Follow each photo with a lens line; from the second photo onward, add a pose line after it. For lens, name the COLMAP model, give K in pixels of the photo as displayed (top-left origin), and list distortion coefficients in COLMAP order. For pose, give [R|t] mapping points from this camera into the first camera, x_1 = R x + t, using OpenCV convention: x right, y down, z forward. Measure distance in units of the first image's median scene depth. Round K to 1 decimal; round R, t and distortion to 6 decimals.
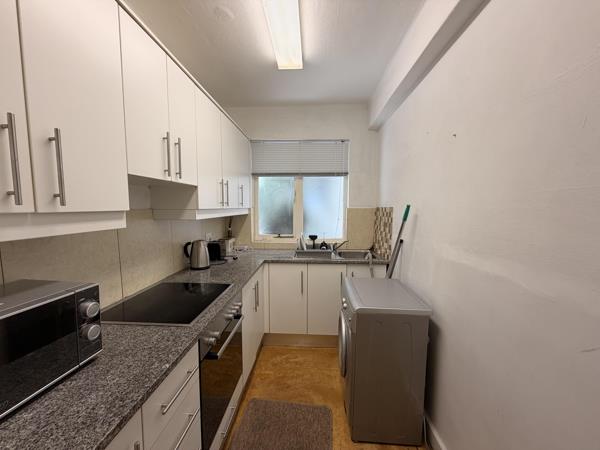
lens RADIAL K [[240.3, 0, 300.4], [0, 240.3, 226.0], [0, 0, 1]] dist [-0.000276, 0.001008]
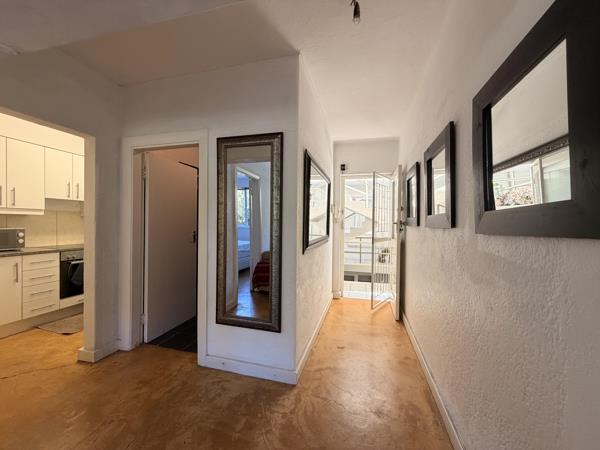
lens RADIAL K [[240.3, 0, 296.7], [0, 240.3, 225.4], [0, 0, 1]] dist [-0.000276, 0.001008]
pose [[0.976407, 0.006931, -0.215828, 1.637918], [-0.022417, 0.997338, -0.069386, 0.148536], [0.214772, 0.072587, 0.973963, -0.683106]]
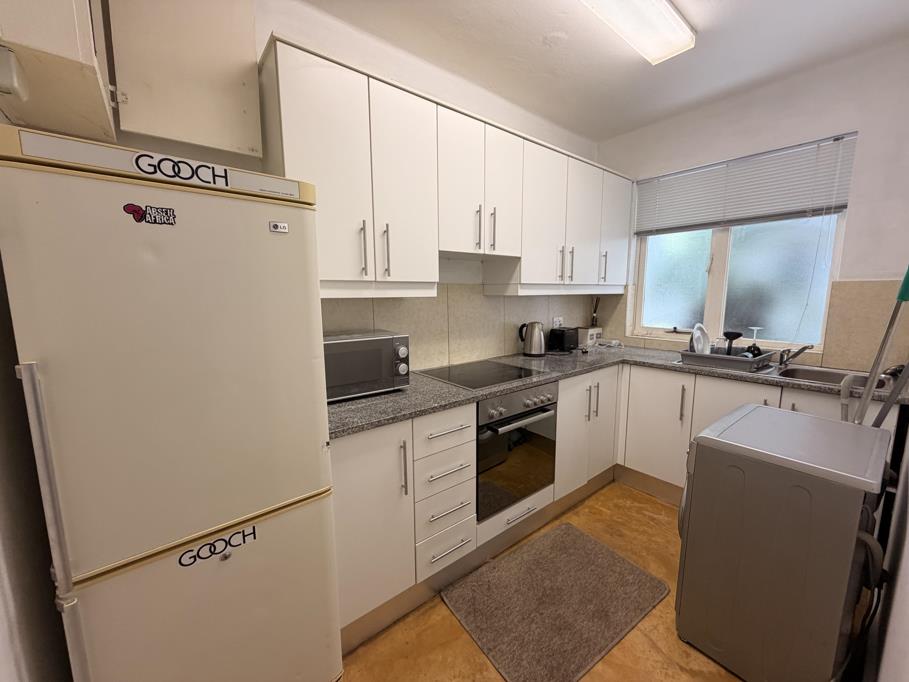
lens RADIAL K [[364.1, 0, 451.2], [0, 364.1, 344.3], [0, 0, 1]] dist [-0.000276, 0.001008]
pose [[0.665725, 0.100913, -0.739342, 0.354445], [-0.053501, 0.994718, 0.087596, 0.041980], [0.744277, -0.018759, 0.667607, -0.078853]]
